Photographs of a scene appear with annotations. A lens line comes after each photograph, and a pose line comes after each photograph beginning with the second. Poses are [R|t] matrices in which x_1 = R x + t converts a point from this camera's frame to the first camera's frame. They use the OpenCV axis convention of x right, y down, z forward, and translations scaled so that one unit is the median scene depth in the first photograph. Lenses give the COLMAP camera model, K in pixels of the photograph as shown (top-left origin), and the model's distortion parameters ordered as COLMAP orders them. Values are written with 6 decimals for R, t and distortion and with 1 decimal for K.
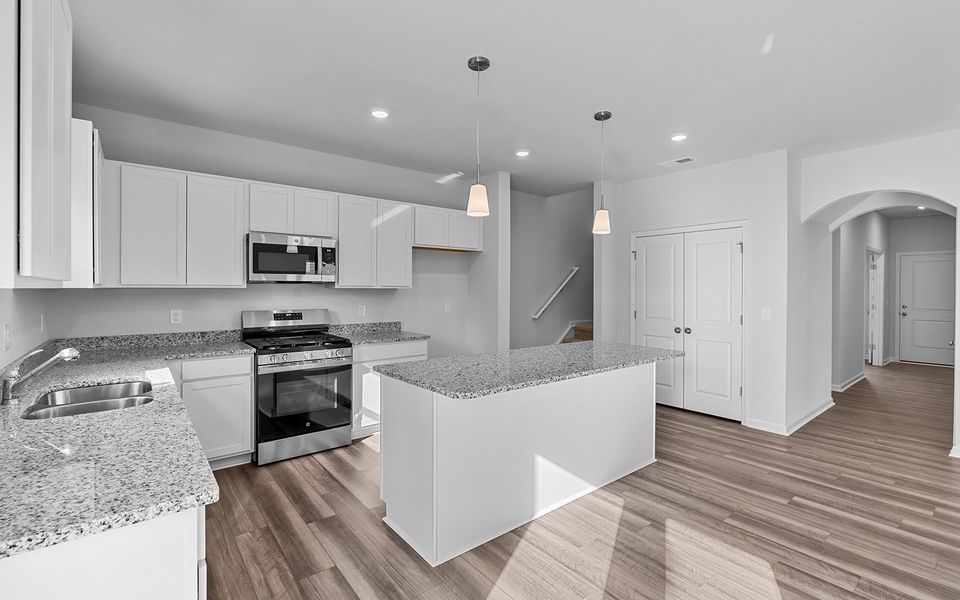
lens RADIAL K [[426.5, 0, 480.6], [0, 426.5, 290.3], [0, 0, 1]] dist [-0.003838, -0.000222]
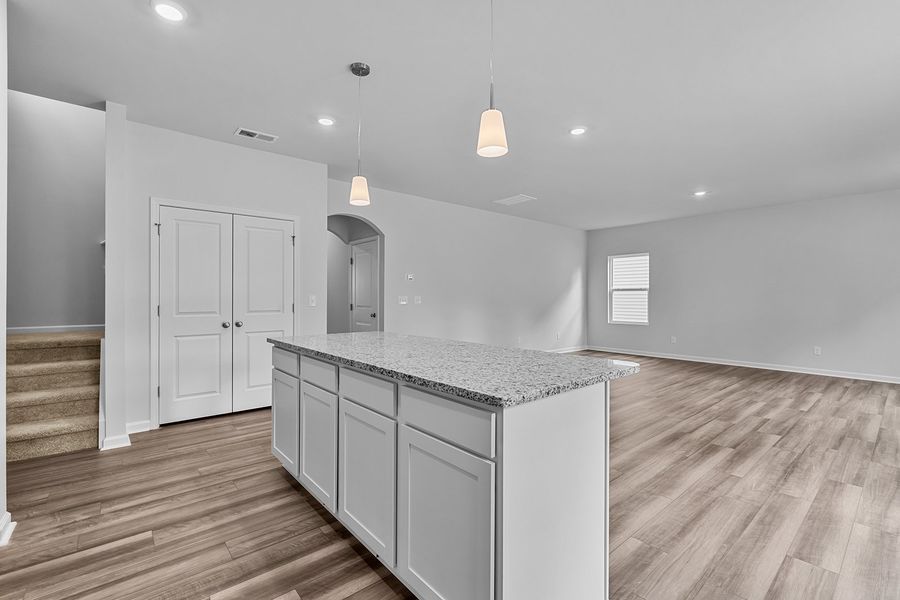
lens RADIAL K [[397.3, 0, 450.6], [0, 397.3, 300.1], [0, 0, 1]] dist [-0.001145, -0.000684]
pose [[-0.028315, -0.011555, 0.999532, -0.494906], [0.002981, 0.999928, 0.011644, 0.049584], [-0.999595, 0.003309, -0.028279, 0.784931]]
